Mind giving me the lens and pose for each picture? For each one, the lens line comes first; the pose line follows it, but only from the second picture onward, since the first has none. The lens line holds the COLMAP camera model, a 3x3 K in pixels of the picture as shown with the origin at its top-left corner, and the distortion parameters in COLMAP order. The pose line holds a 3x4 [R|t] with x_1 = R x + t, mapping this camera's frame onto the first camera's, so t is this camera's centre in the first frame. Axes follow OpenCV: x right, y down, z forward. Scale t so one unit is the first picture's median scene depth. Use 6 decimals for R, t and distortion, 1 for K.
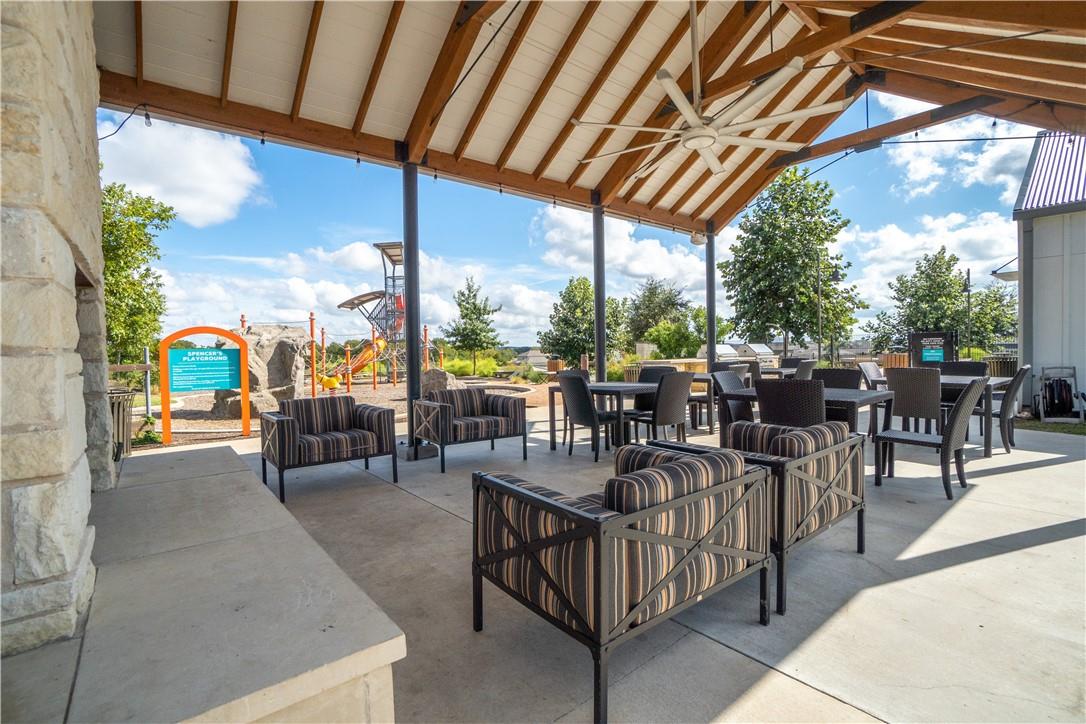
lens RADIAL K [[489.7, 0, 543.0], [0, 489.7, 362.0], [0, 0, 1]] dist [-0.000557, 0.000018]
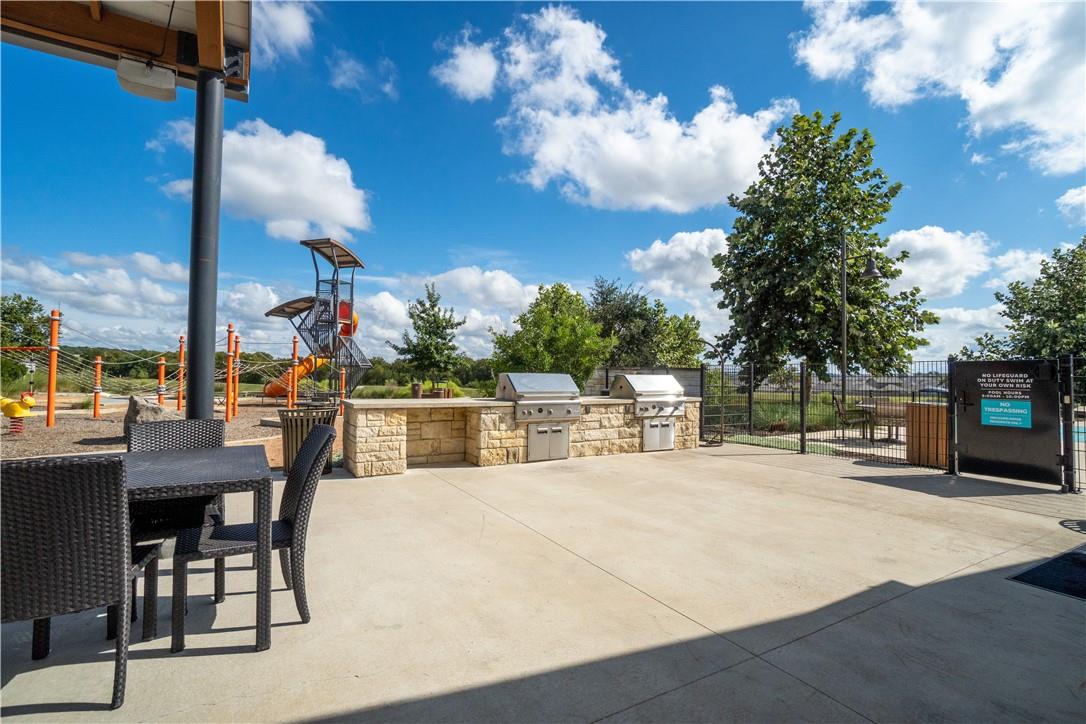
lens RADIAL K [[505.7, 0, 543.0], [0, 505.7, 362.0], [0, 0, 1]] dist [0.024512, -0.000106]
pose [[0.989352, 0.028436, -0.142738, 0.191782], [-0.034801, 0.998499, -0.042294, -0.010697], [0.141321, 0.046811, 0.988856, 0.204923]]
